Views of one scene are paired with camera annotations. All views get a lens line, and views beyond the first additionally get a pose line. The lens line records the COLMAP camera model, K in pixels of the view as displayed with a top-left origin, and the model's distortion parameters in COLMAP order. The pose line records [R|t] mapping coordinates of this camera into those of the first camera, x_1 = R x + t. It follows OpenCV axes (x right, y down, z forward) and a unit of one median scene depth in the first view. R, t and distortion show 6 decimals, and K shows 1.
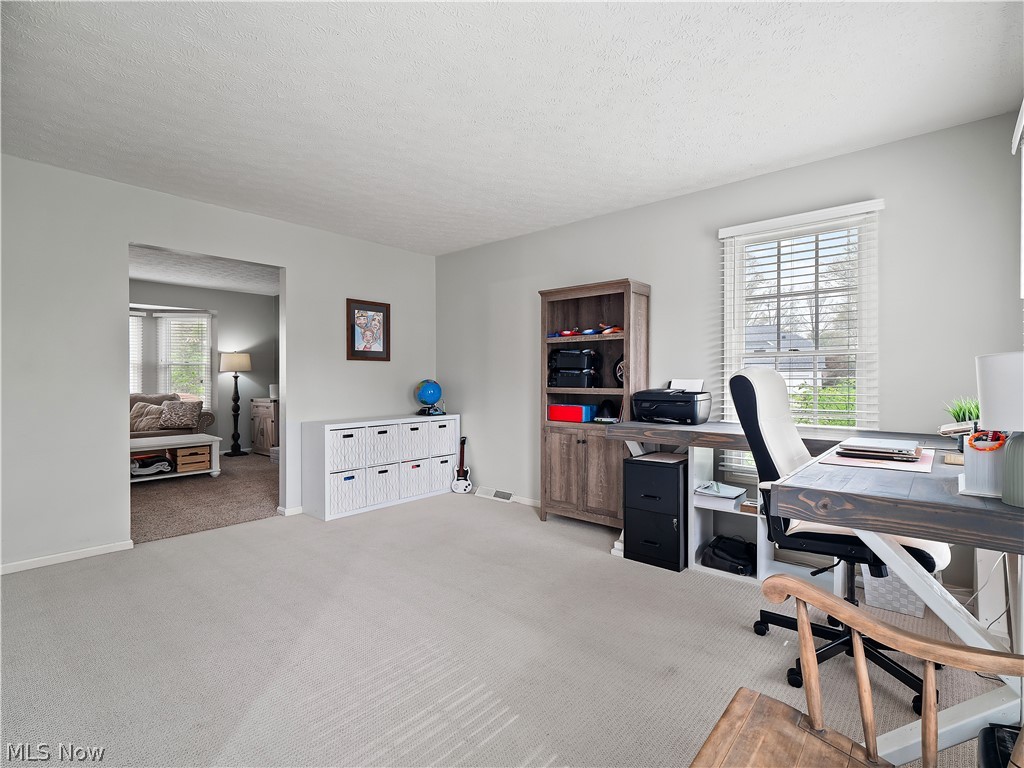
lens RADIAL K [[502.0, 0, 513.0], [0, 502.0, 372.8], [0, 0, 1]] dist [0.001780, -0.001202]
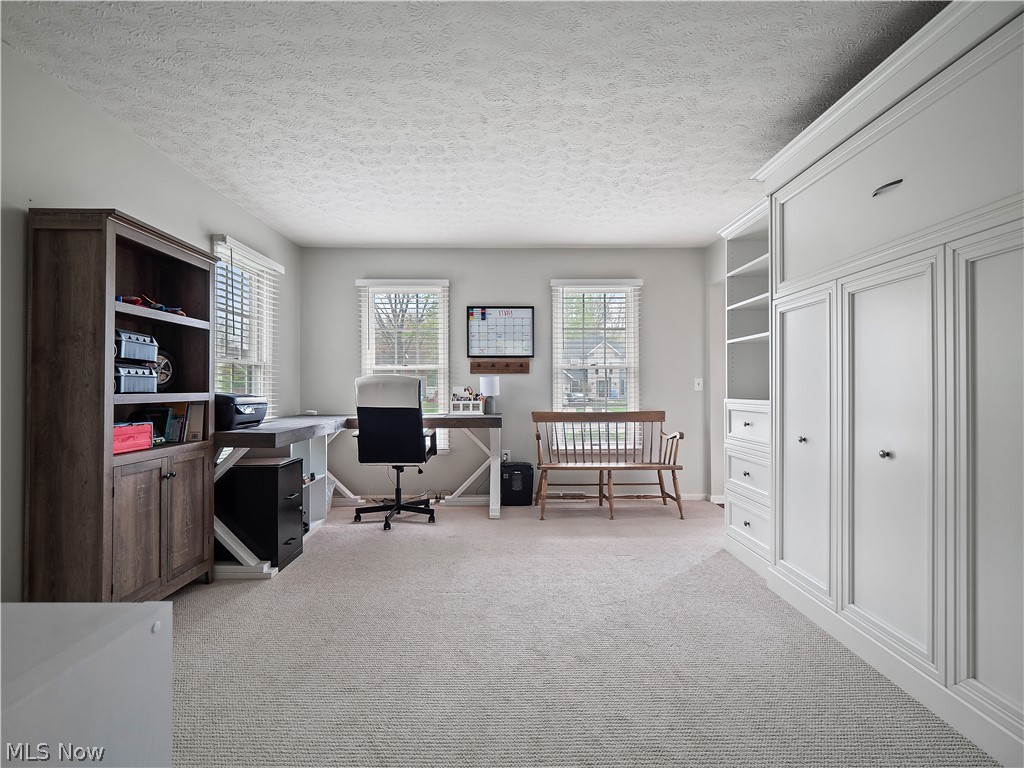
lens RADIAL K [[507.7, 0, 512.0], [0, 507.7, 384.0], [0, 0, 1]] dist [0.029722, -0.000494]
pose [[-0.661708, 0.007104, 0.749728, -0.674843], [-0.001506, 0.999941, -0.010804, 0.024241], [-0.749760, -0.008278, -0.661658, 1.126888]]
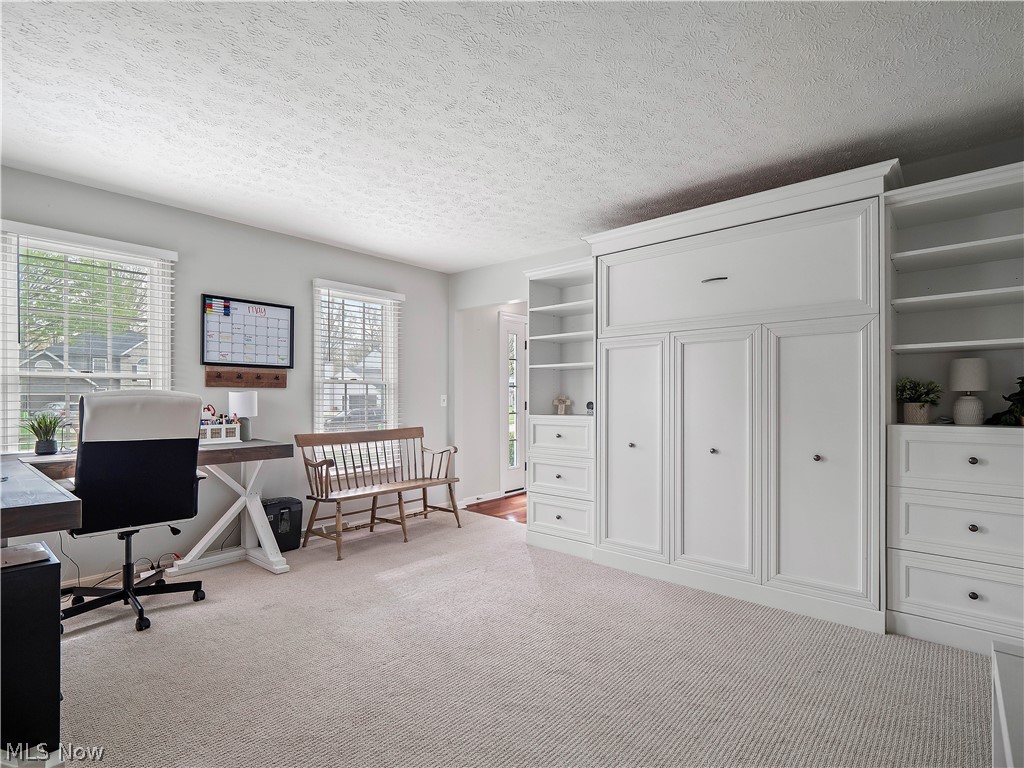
lens RADIAL K [[508.5, 0, 529.9], [0, 508.5, 397.9], [0, 0, 1]] dist [0.001384, -0.000559]
pose [[-0.999967, -0.000013, -0.008094, -0.236241], [0.000027, 0.999987, -0.005004, 0.009382], [0.008094, -0.005004, -0.999955, 1.299633]]
